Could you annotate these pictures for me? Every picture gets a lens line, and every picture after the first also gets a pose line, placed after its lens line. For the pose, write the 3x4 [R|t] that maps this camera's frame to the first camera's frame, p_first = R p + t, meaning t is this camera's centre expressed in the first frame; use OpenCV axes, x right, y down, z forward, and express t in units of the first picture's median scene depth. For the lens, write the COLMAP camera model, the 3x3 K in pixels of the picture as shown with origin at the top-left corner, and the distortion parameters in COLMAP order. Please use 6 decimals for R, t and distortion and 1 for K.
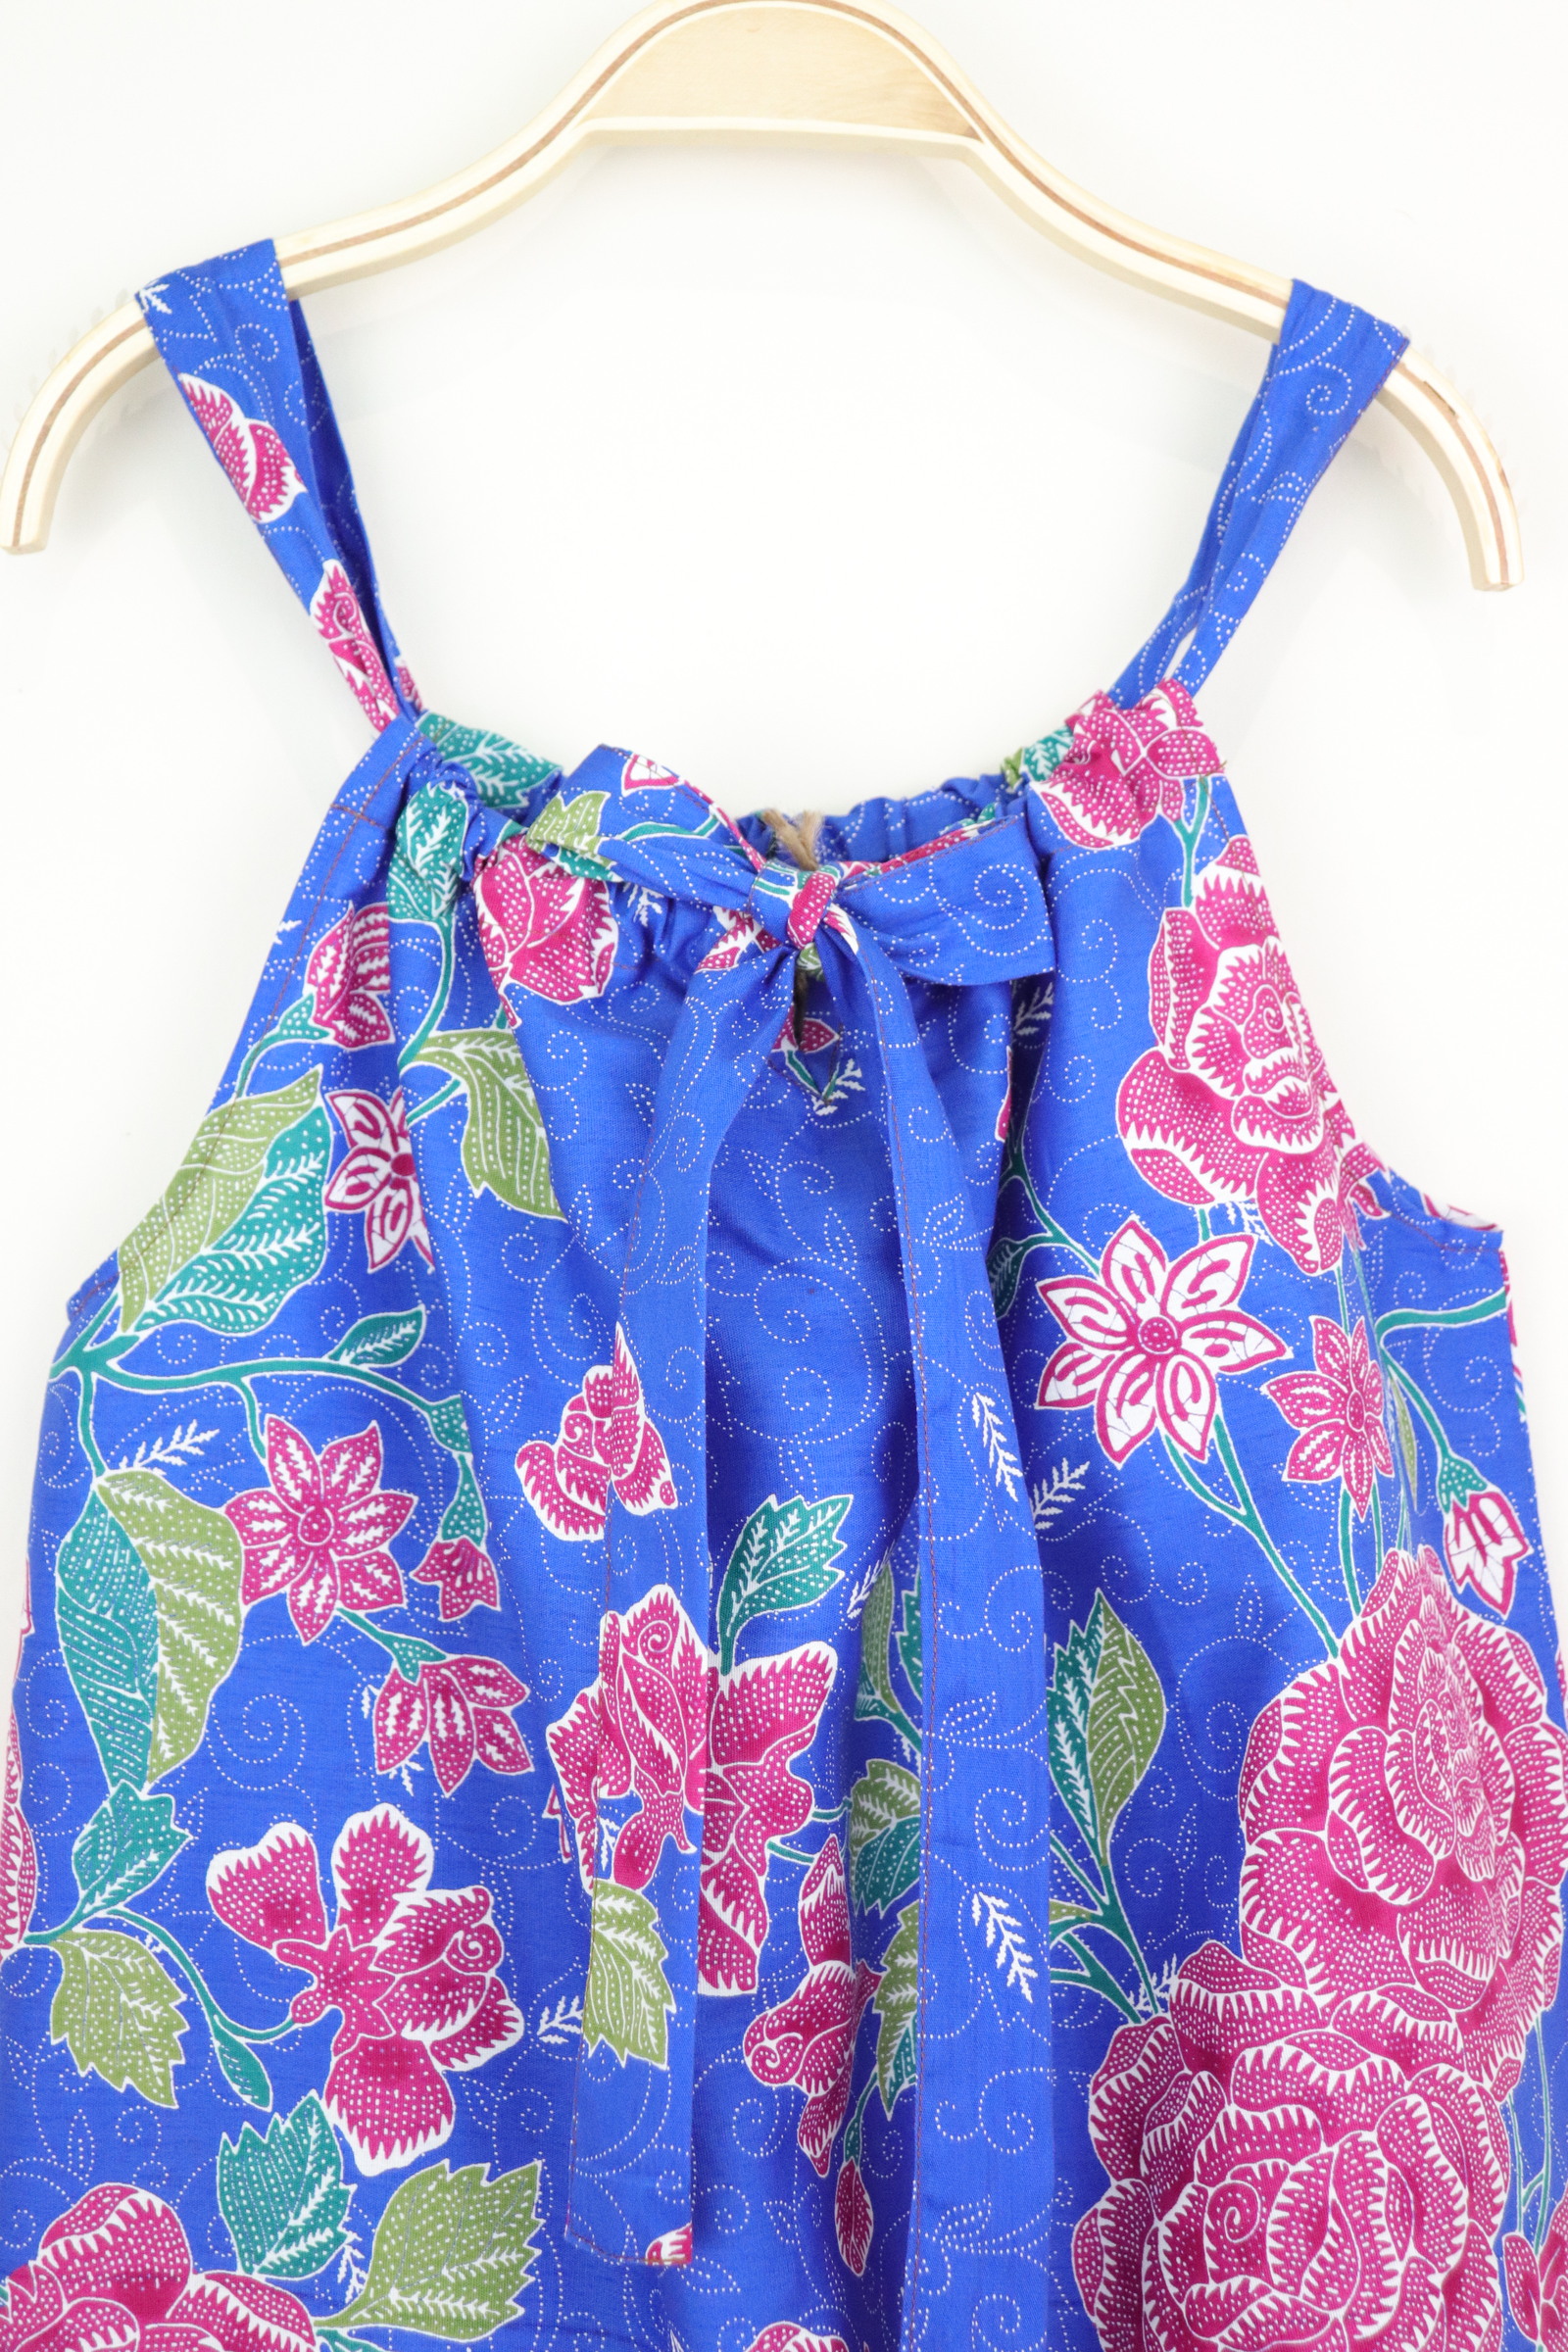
lens RADIAL K [[3378.8, 0, 794.9], [0, 3378.8, 1163.6], [0, 0, 1]] dist [0.029822, 0.000000]
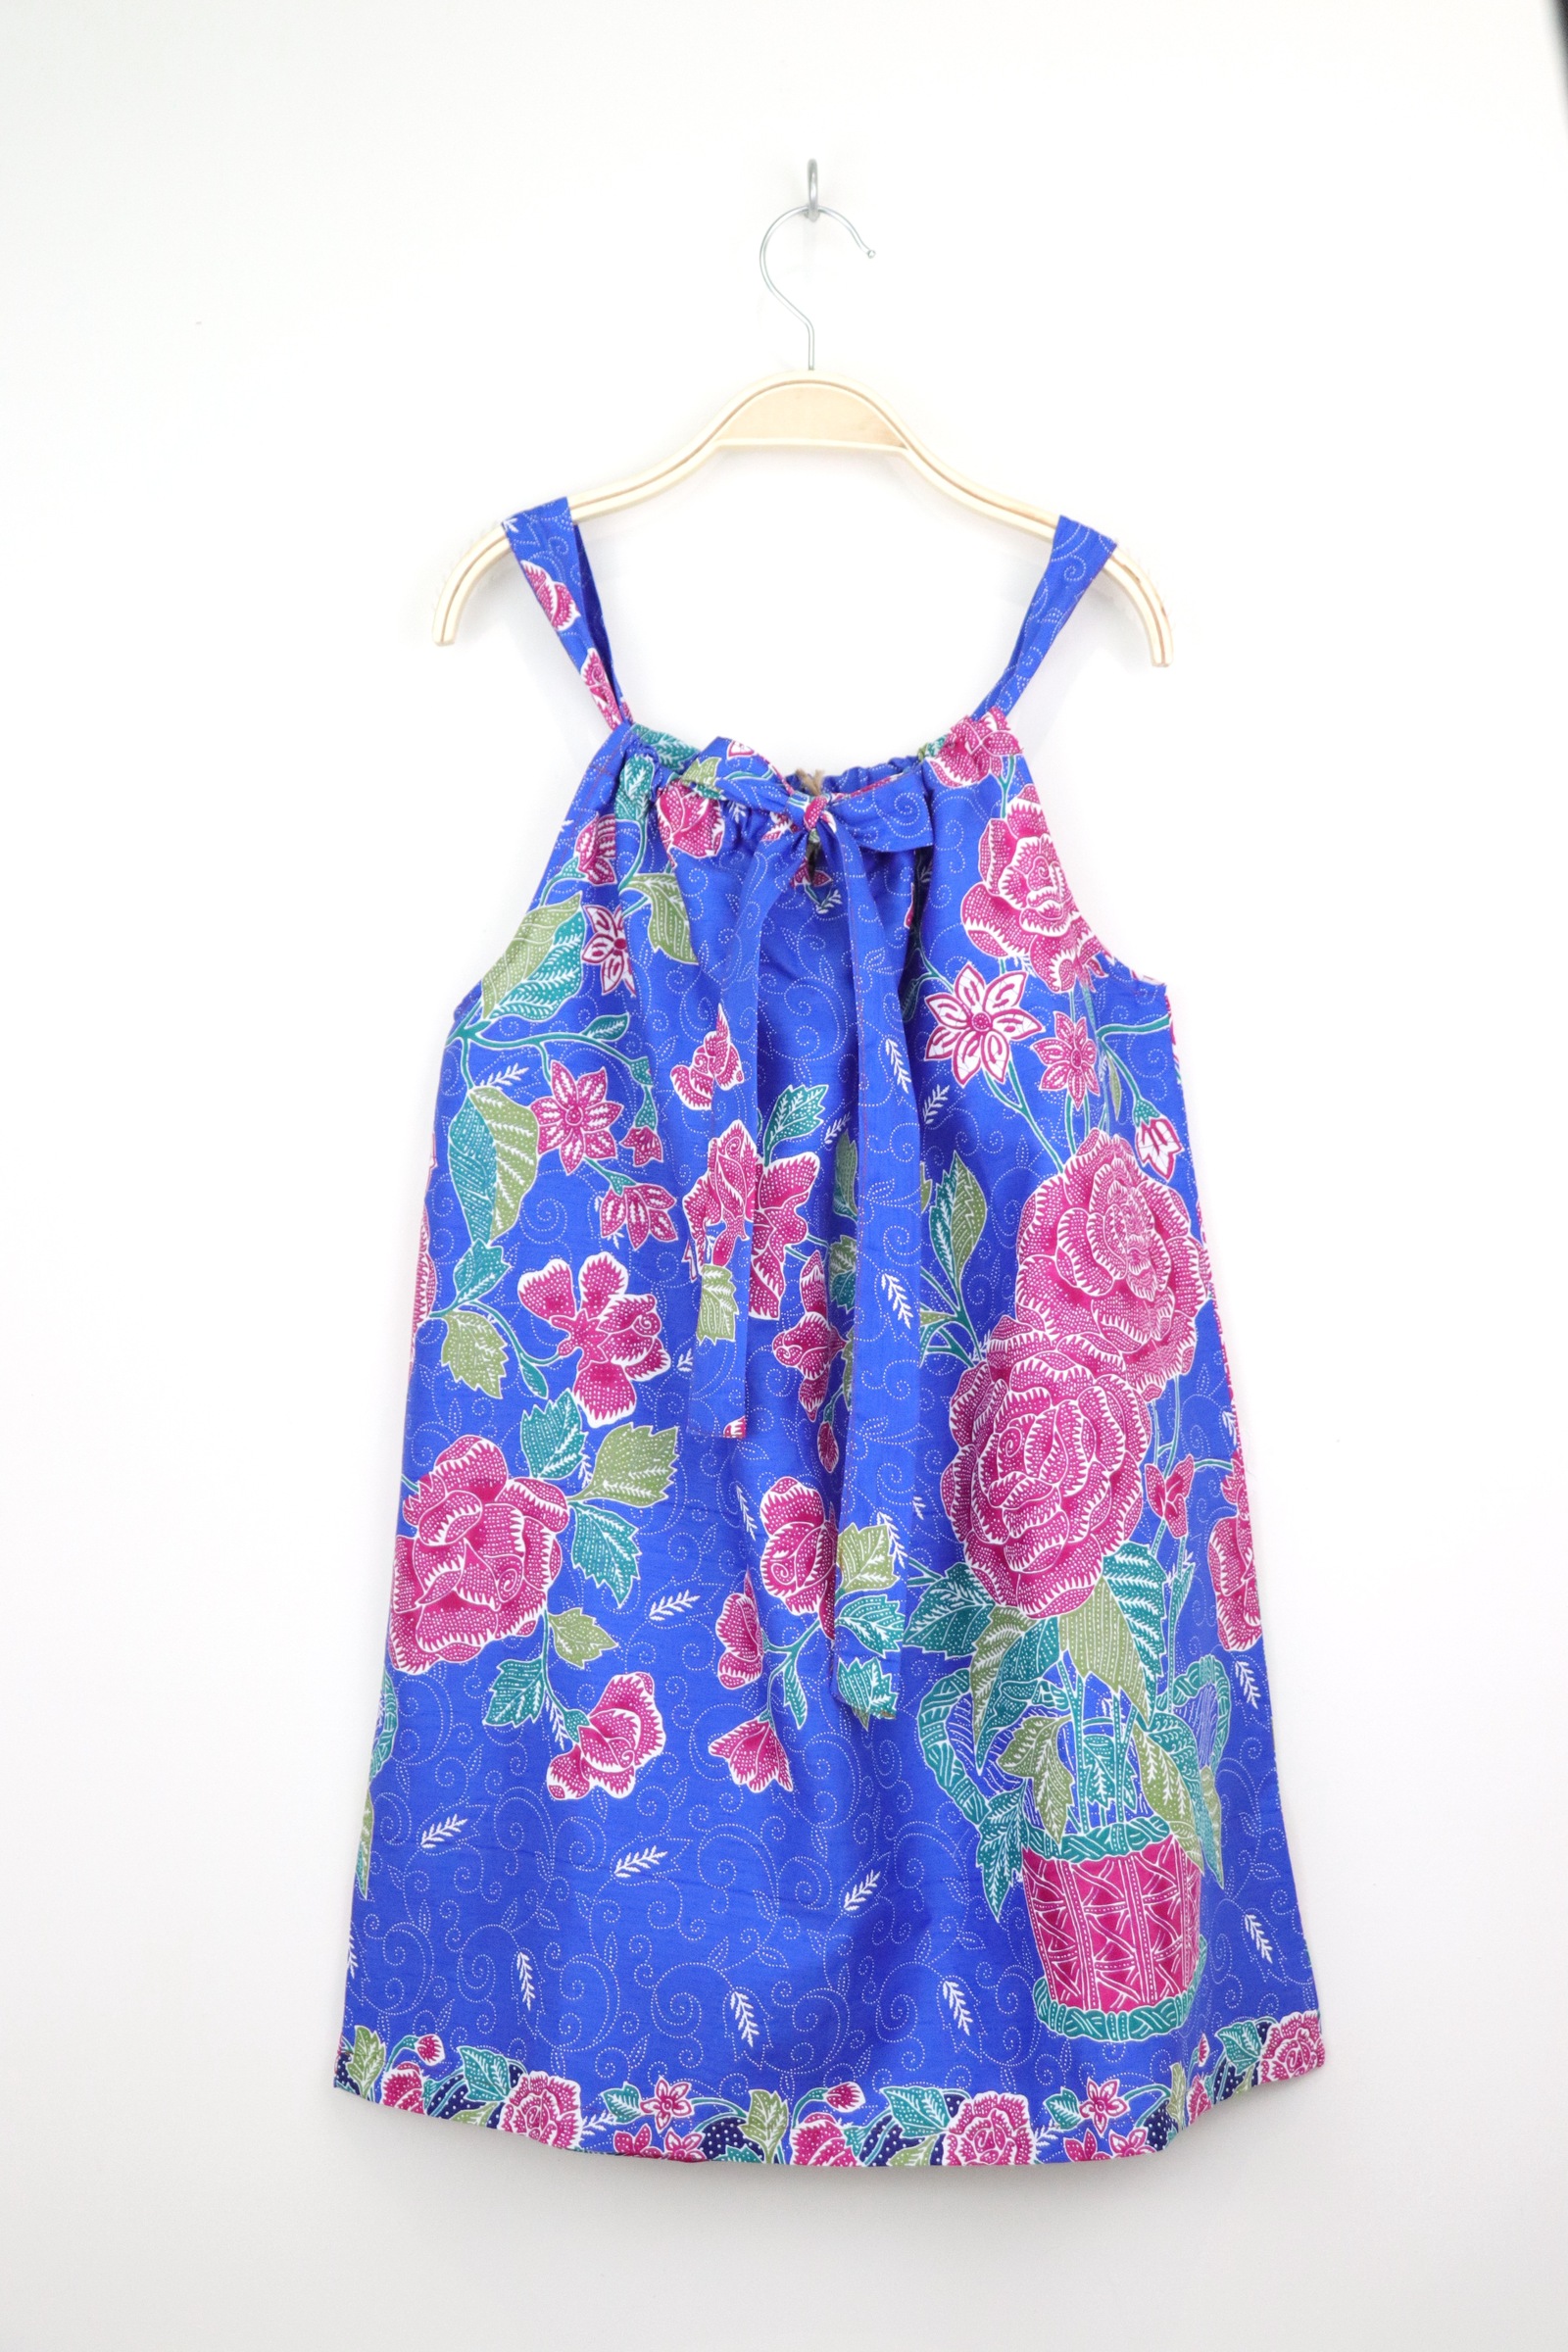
lens RADIAL K [[3378.8, 0, 777.6], [0, 3378.8, 1165.2], [0, 0, 1]] dist [0.029822, 0.000000]
pose [[0.997480, 0.013371, -0.069671, 0.126215], [-0.016909, 0.998583, -0.050452, 0.240987], [0.068898, 0.051503, 0.996293, -1.045302]]
